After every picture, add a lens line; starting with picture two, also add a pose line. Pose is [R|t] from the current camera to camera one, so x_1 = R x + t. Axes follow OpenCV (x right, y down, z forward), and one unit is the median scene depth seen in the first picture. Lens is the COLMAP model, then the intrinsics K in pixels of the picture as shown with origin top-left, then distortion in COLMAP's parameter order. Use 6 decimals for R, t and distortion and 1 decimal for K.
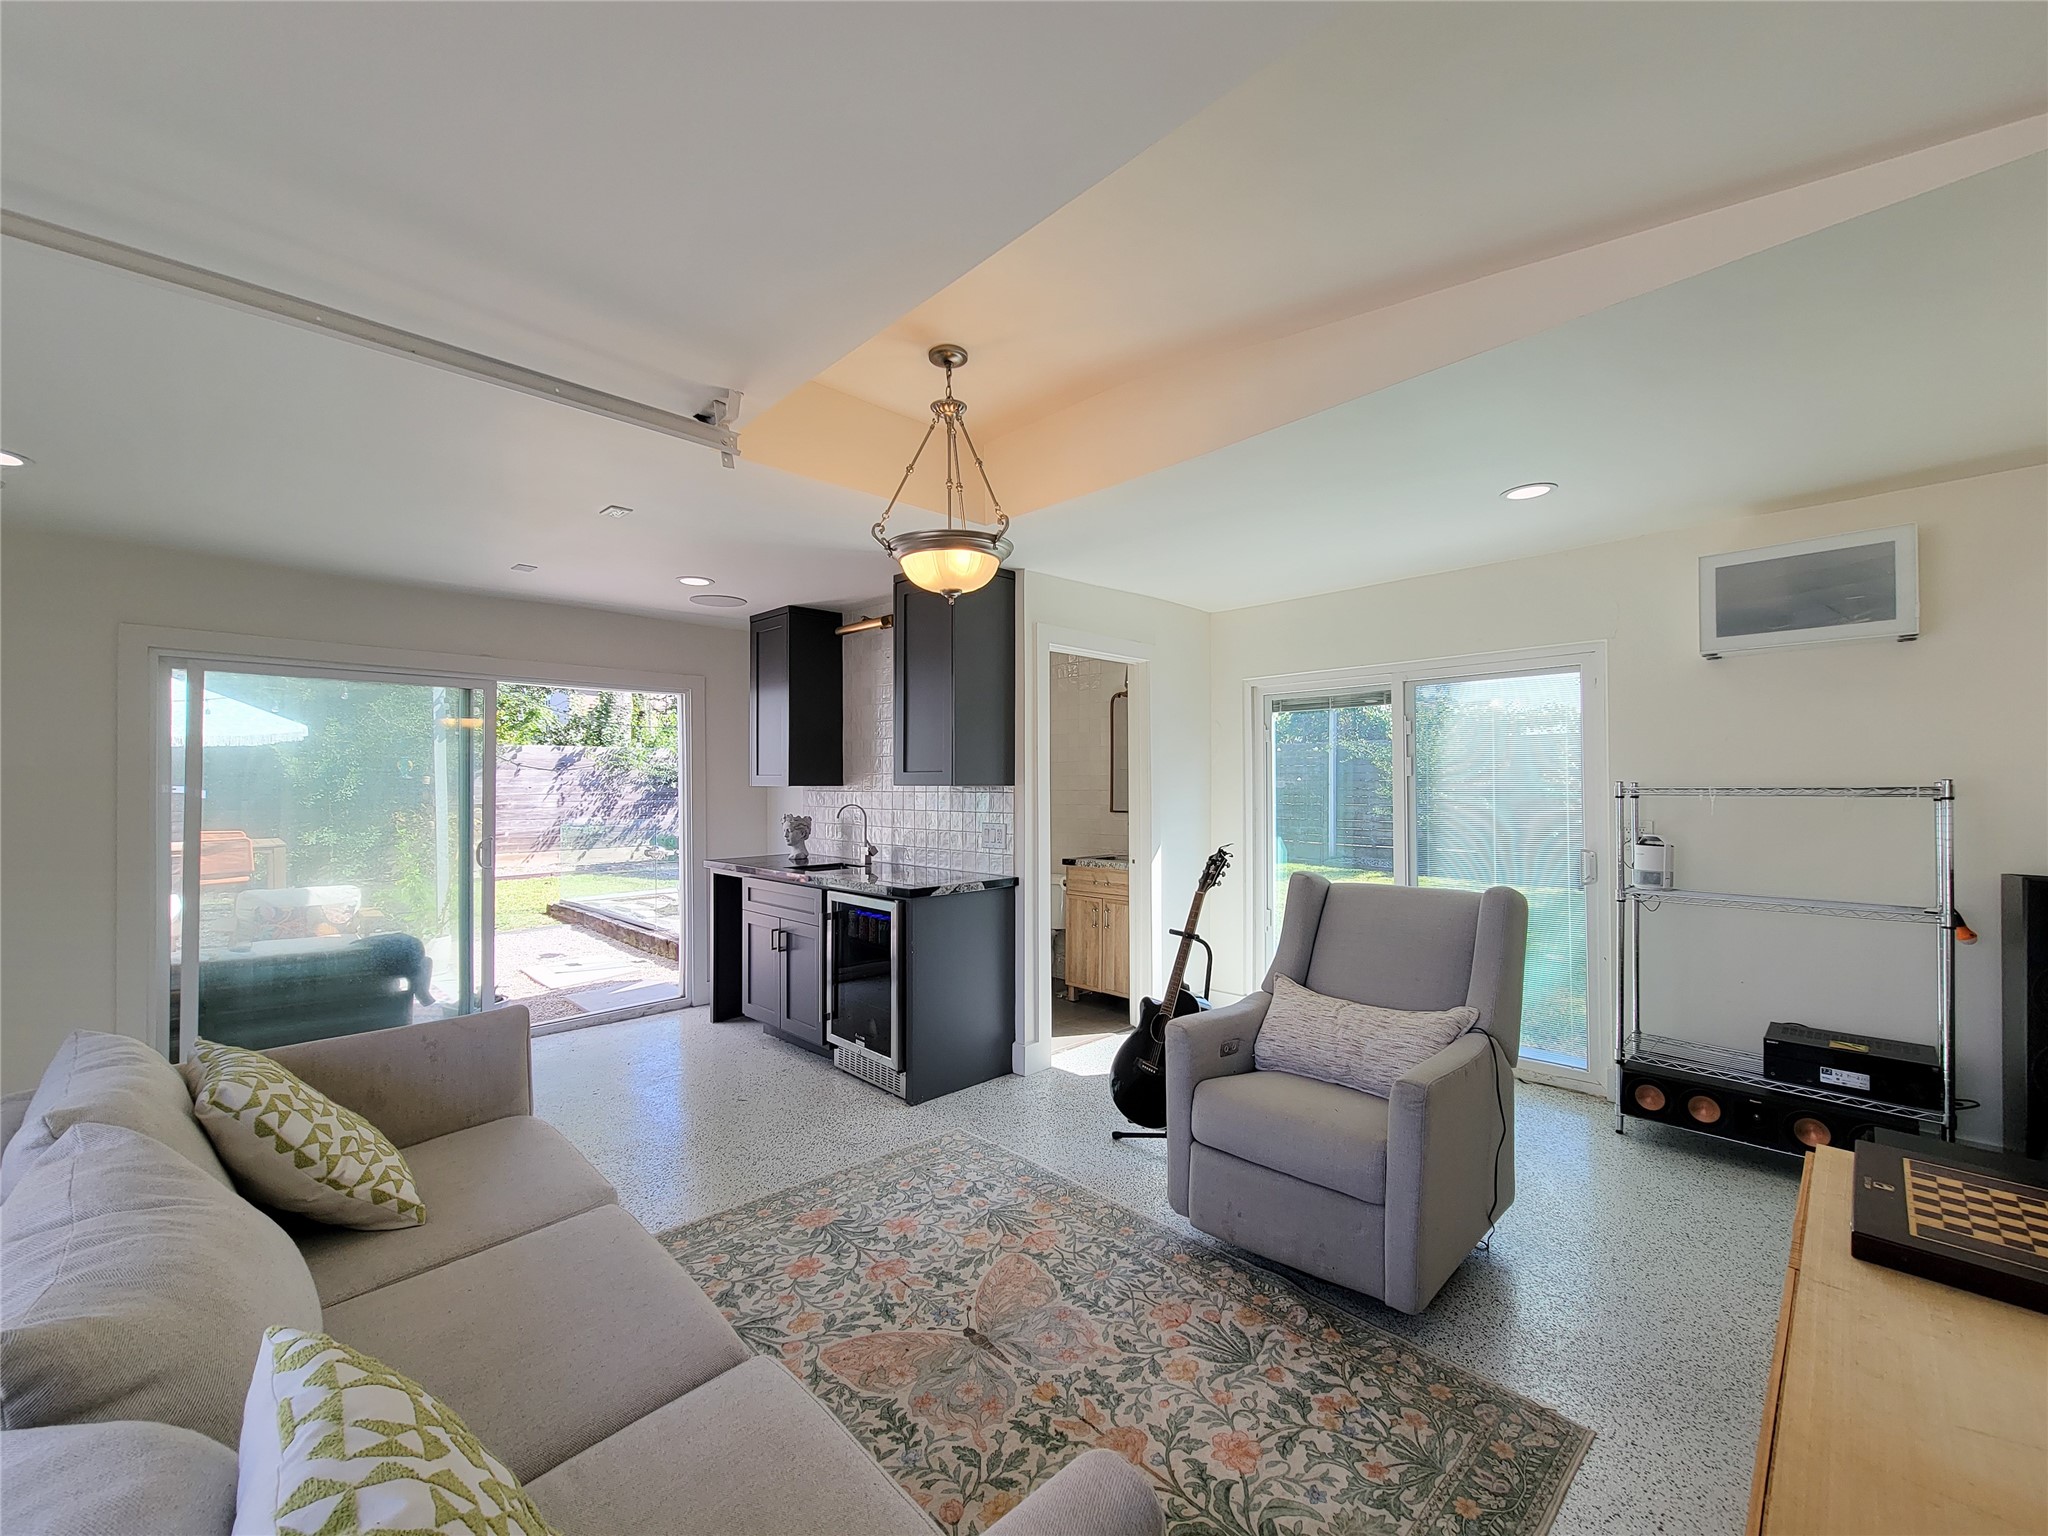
lens RADIAL K [[845.5, 0, 1017.5], [0, 845.5, 769.8], [0, 0, 1]] dist [0.002488, -0.003393]
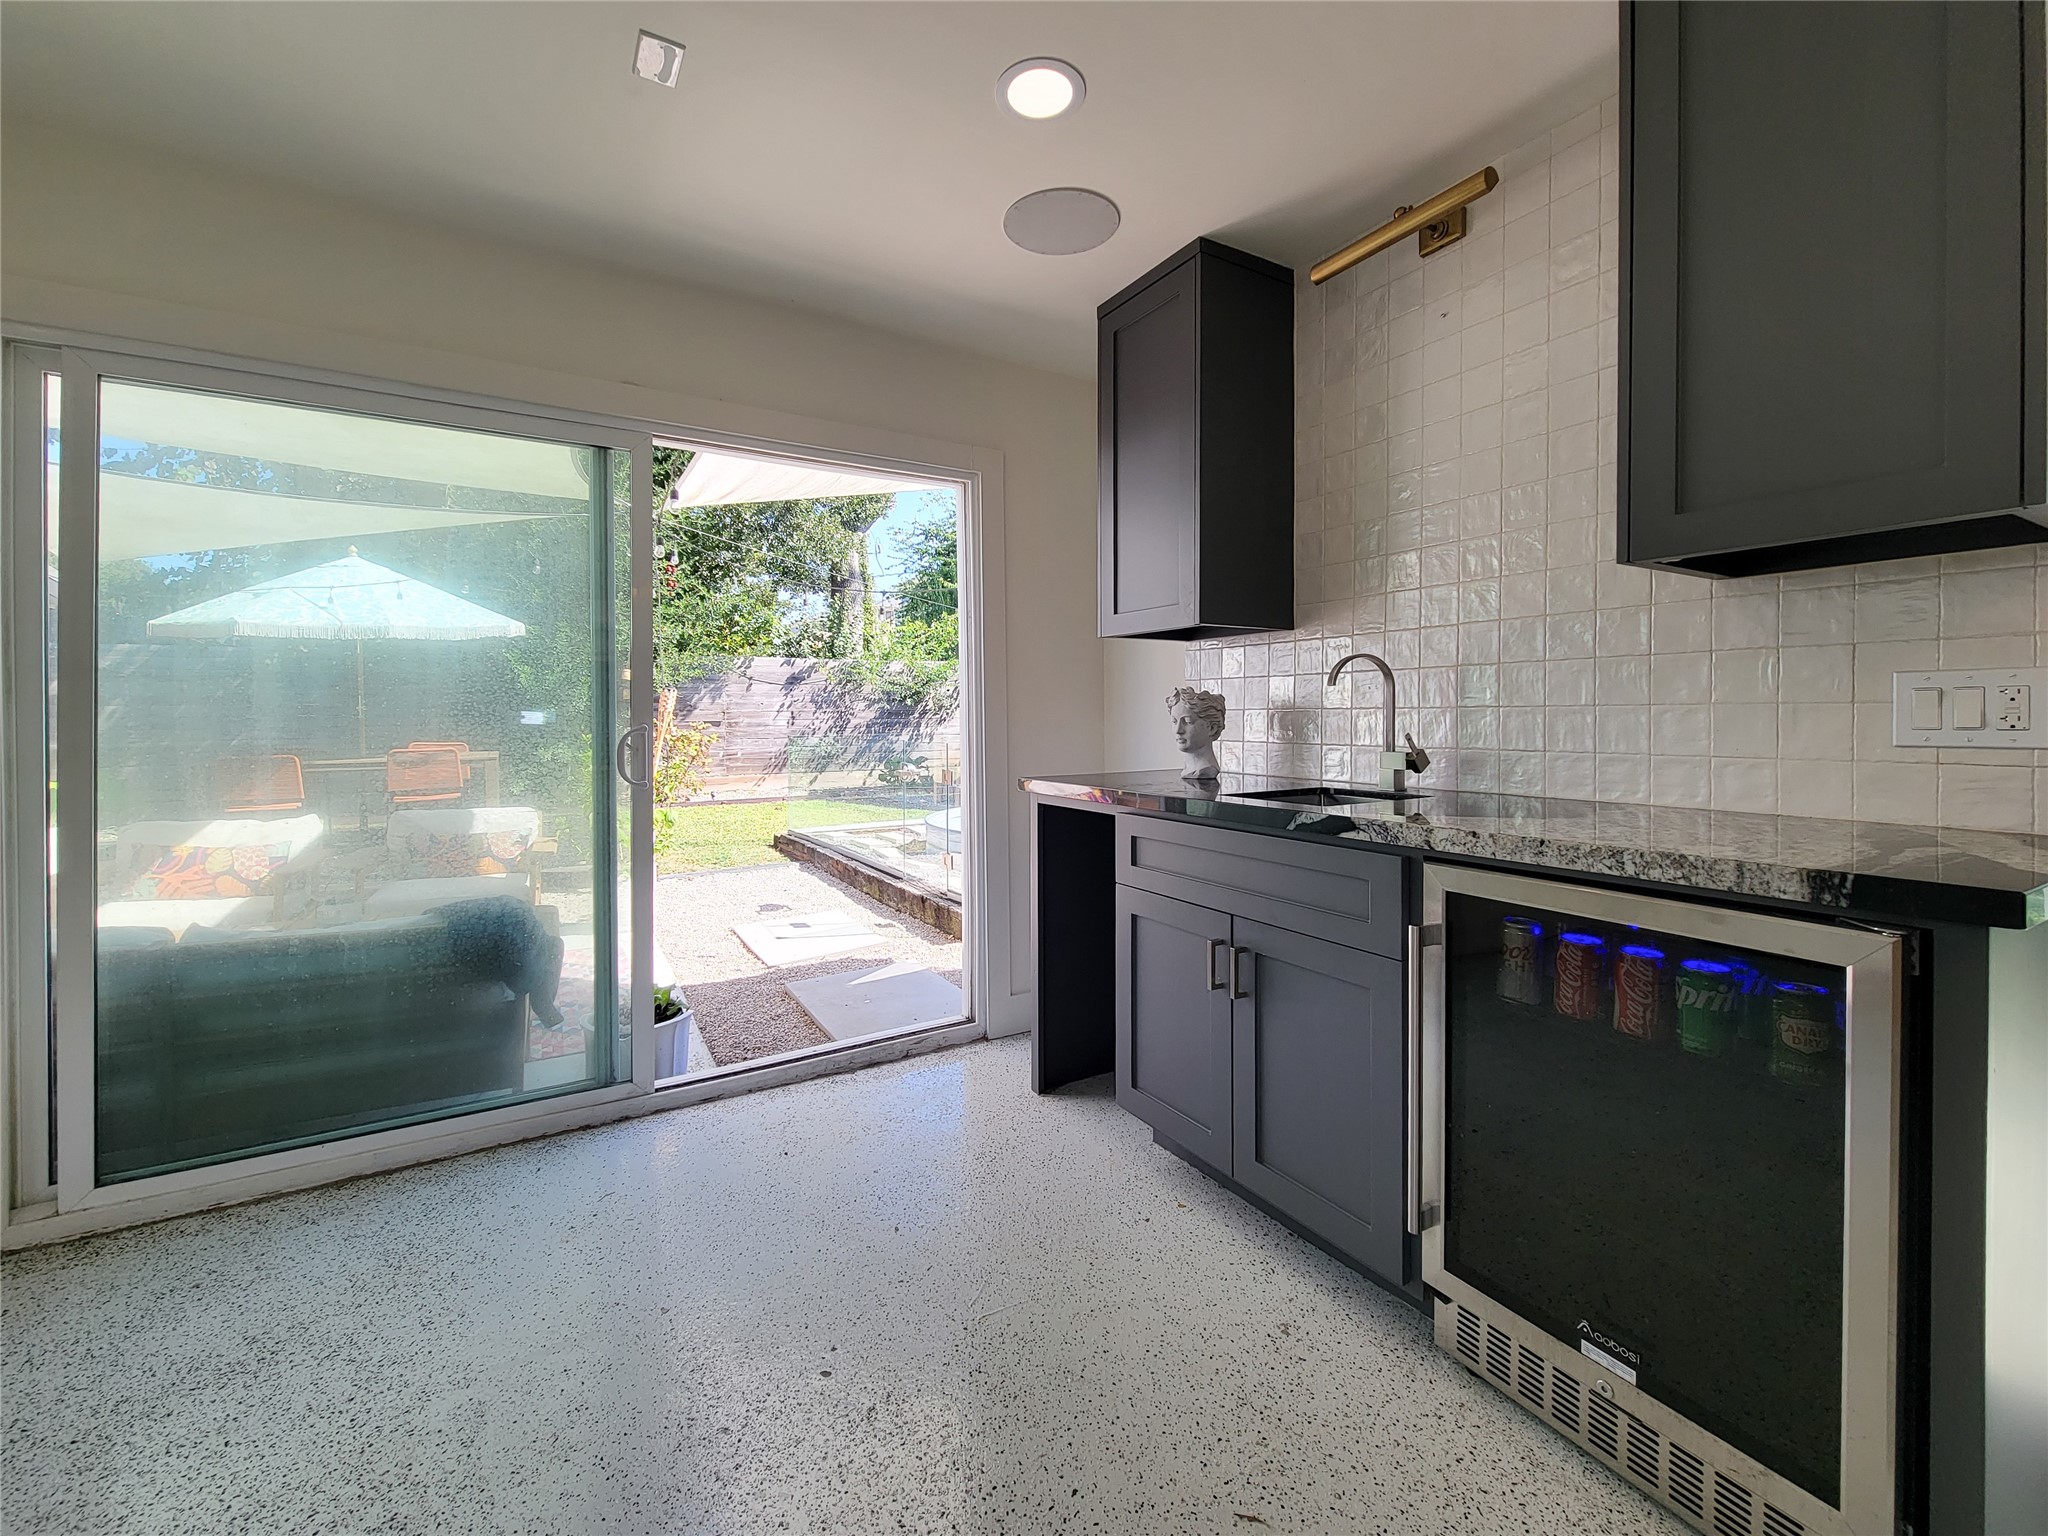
lens RADIAL K [[845.5, 0, 1023.2], [0, 845.5, 720.9], [0, 0, 1]] dist [0.002488, -0.003393]
pose [[0.972313, 0.002897, -0.233665, -0.165576], [0.001671, 0.999811, 0.019347, 0.041574], [0.233677, -0.019202, 0.972125, 0.333761]]
